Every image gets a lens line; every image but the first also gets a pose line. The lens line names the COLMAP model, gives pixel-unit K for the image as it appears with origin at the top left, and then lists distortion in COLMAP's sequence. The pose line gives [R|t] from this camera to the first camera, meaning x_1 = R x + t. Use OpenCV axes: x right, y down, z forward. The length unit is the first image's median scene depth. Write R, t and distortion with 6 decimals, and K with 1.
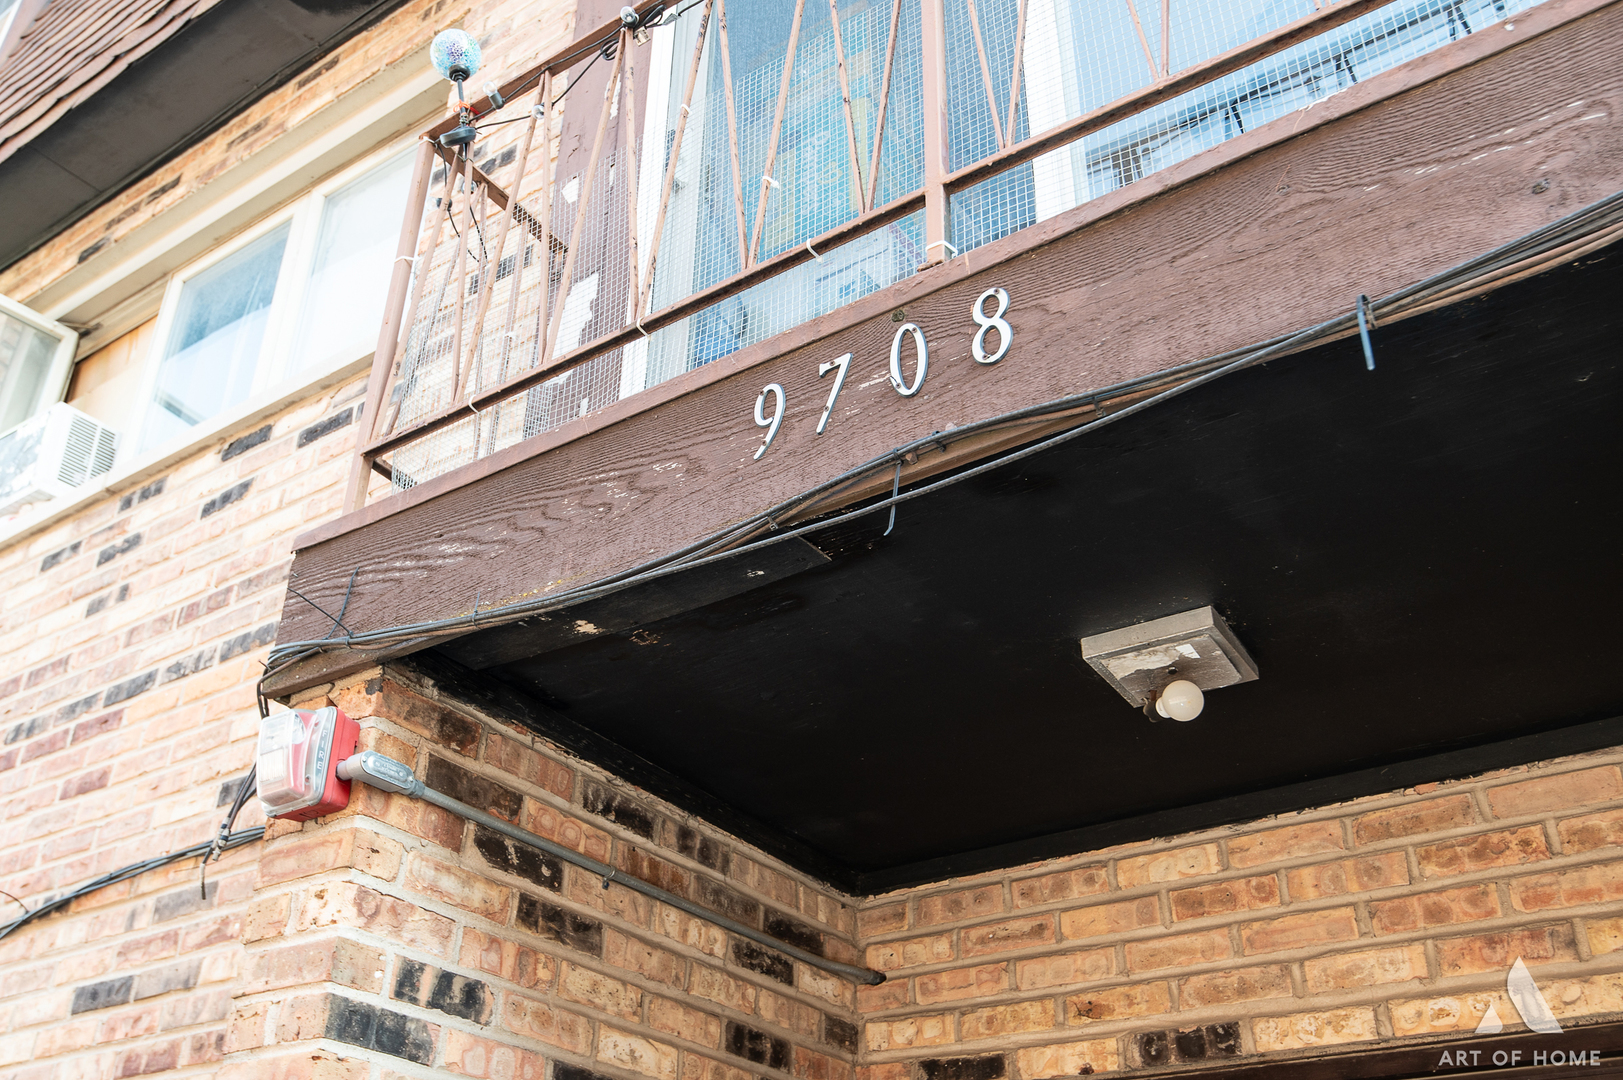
lens RADIAL K [[1493.4, 0, 811.5], [0, 1493.4, 540.0], [0, 0, 1]] dist [-0.004457, -0.002470]
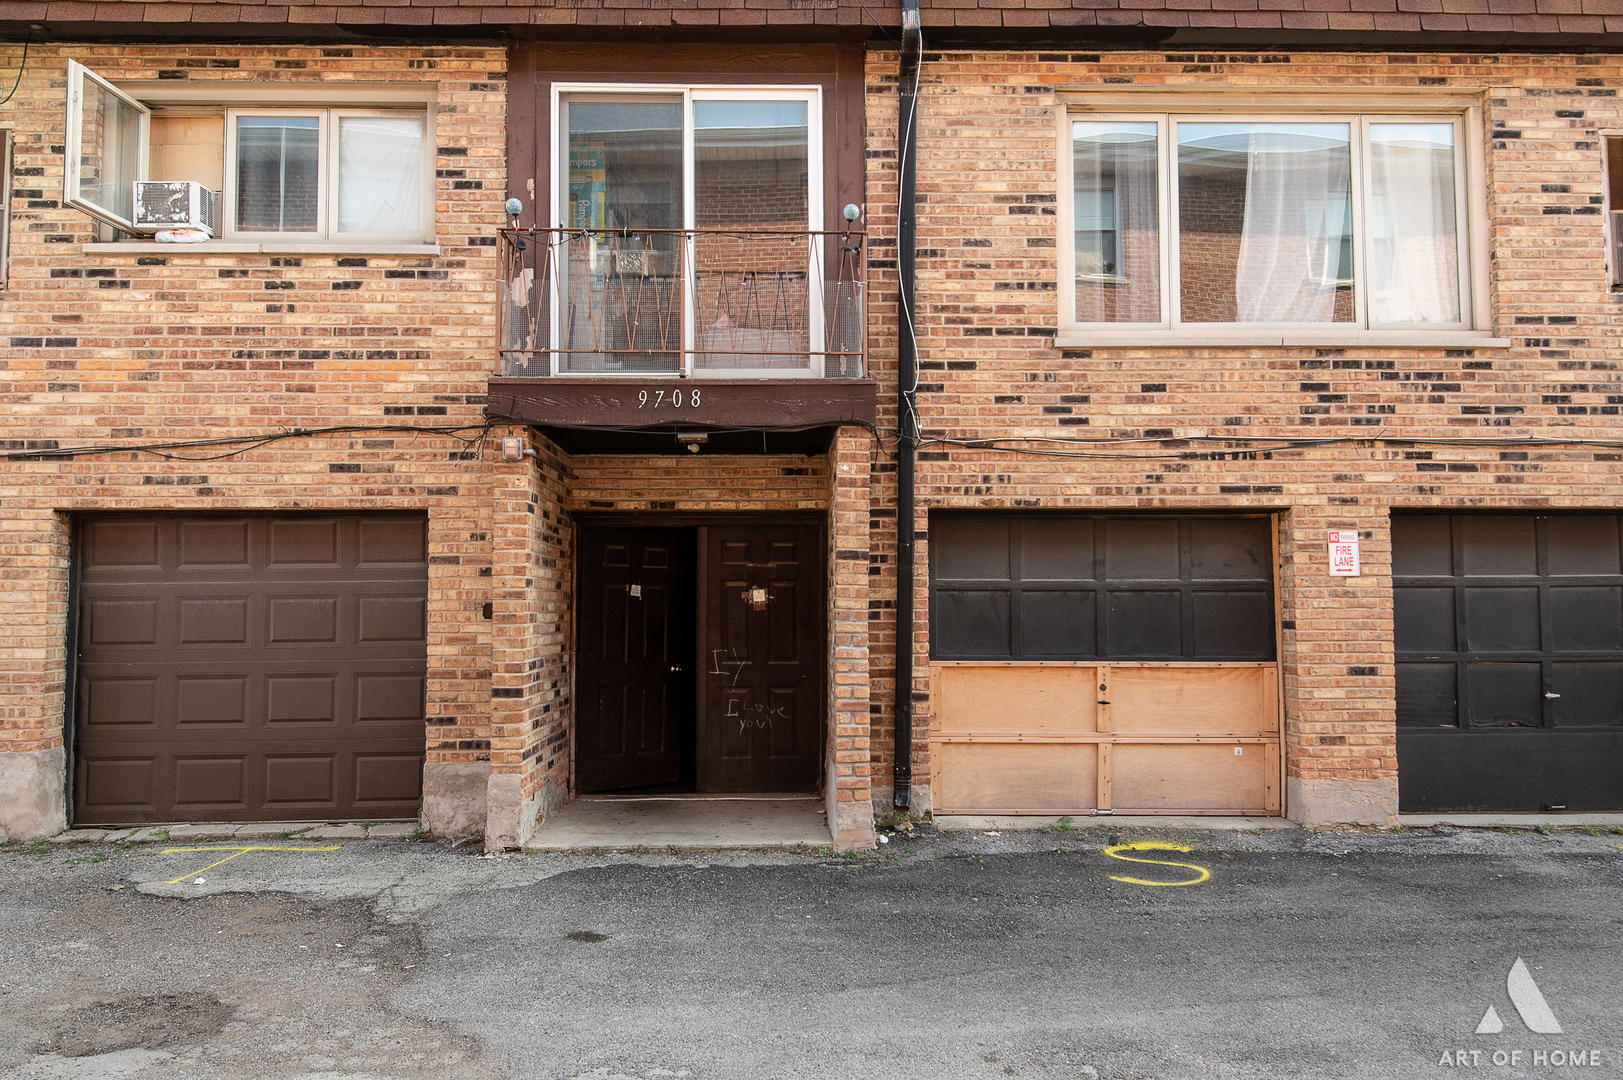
lens RADIAL K [[1026.6, 0, 806.6], [0, 1026.6, 539.0], [0, 0, 1]] dist [0.044388, -0.044969]
pose [[0.811547, 0.021571, 0.583889, -1.008910], [-0.293469, 0.879171, 0.375413, -0.717234], [-0.505239, -0.476019, 0.719819, -1.227241]]
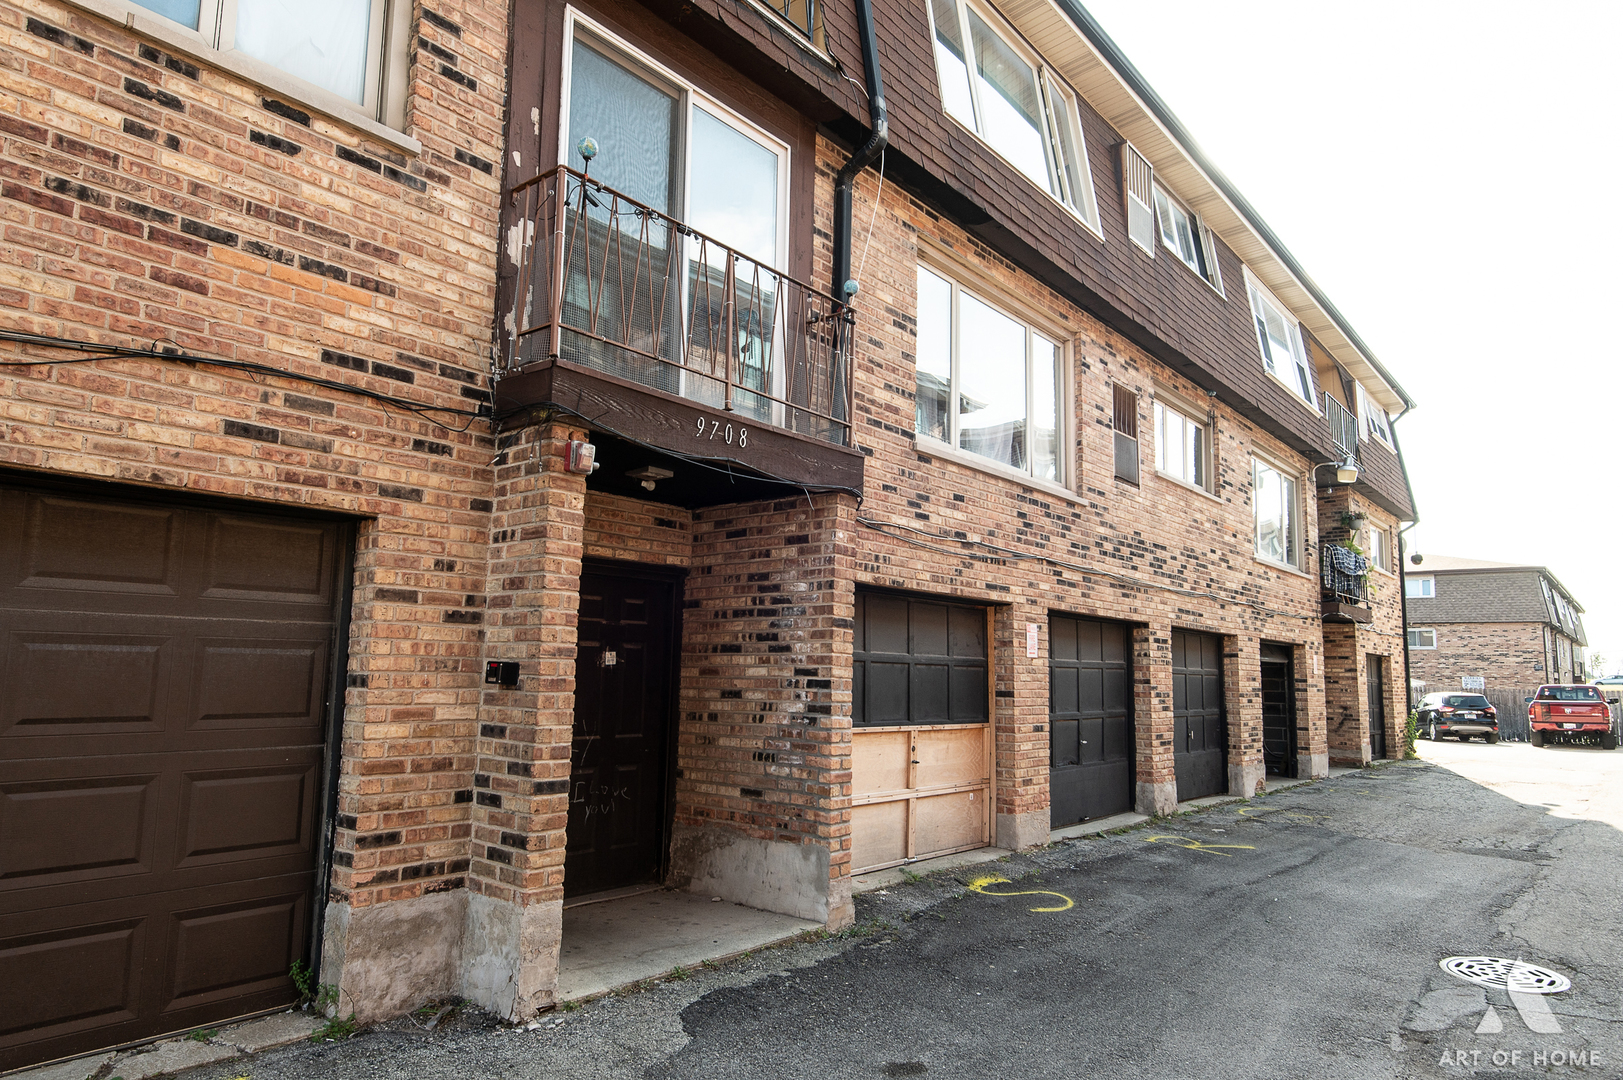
lens RADIAL K [[987.9, 0, 811.5], [0, 987.9, 540.0], [0, 0, 1]] dist [0.045068, -0.036740]
pose [[0.097062, 0.123493, 0.987587, -1.751471], [-0.536102, 0.842509, -0.052663, 0.105929], [-0.838554, -0.524336, 0.147980, 0.125215]]
